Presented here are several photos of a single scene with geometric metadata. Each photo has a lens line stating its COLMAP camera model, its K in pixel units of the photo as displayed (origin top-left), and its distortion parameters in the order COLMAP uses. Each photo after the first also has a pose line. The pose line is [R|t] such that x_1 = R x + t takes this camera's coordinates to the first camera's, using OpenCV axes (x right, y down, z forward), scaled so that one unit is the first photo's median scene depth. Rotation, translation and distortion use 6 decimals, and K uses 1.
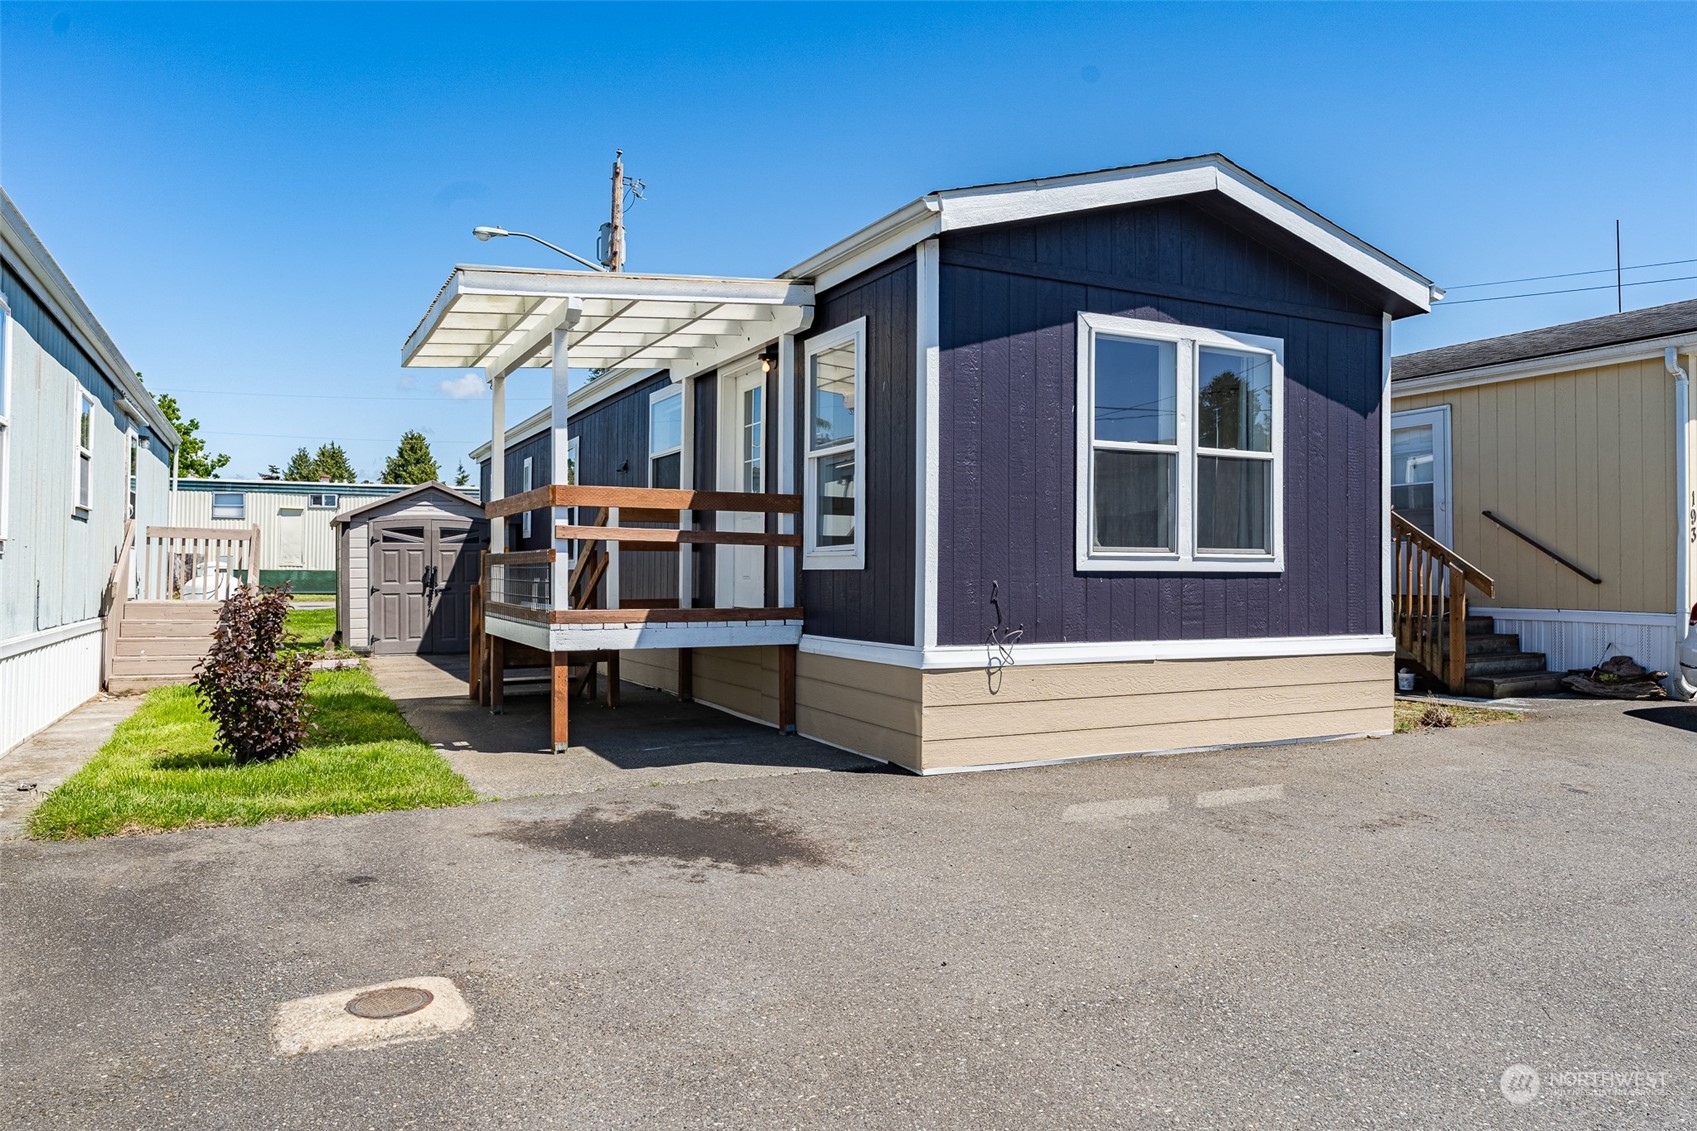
lens RADIAL K [[1197.9, 0, 851.4], [0, 1197.9, 557.9], [0, 0, 1]] dist [0.003804, -0.005163]
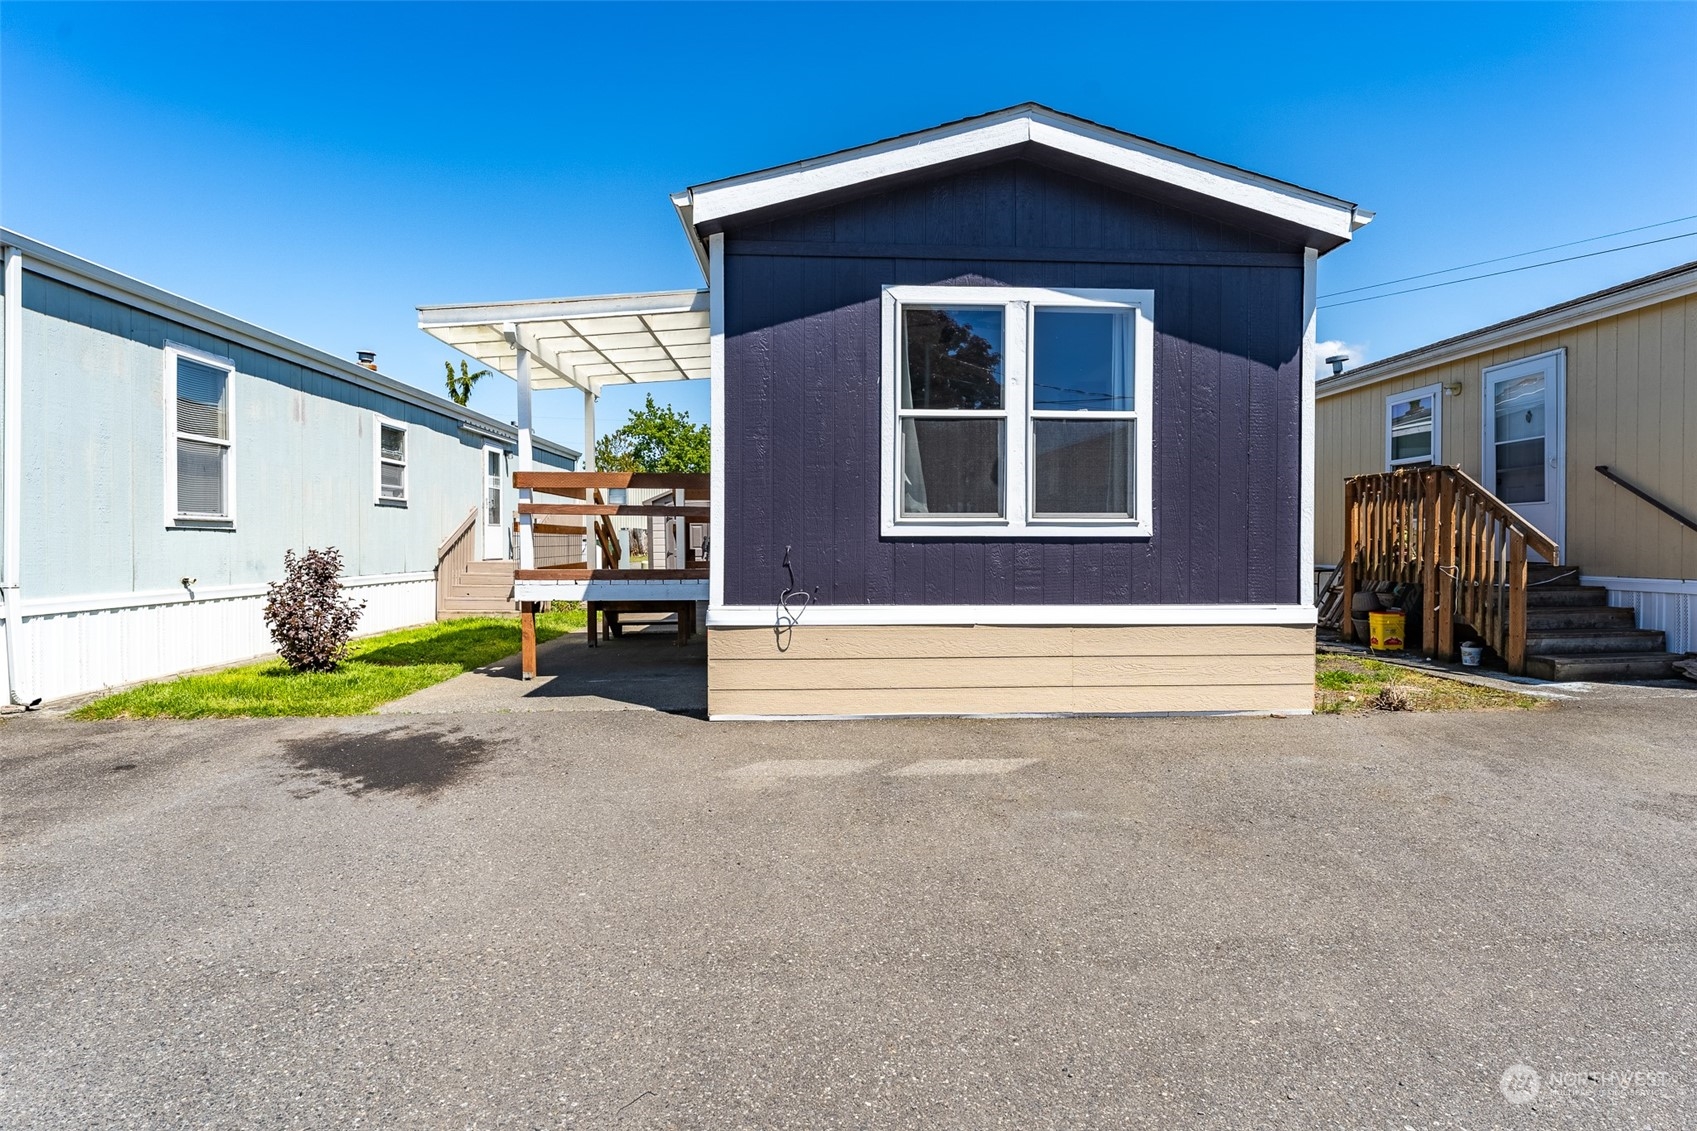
lens RADIAL K [[896.9, 0, 845.7], [0, 896.9, 558.0], [0, 0, 1]] dist [0.001786, -0.001353]
pose [[0.908089, 0.004520, -0.418753, 0.373003], [0.008460, 0.999540, 0.029135, 0.004998], [0.418691, -0.030000, 0.907633, 0.213021]]
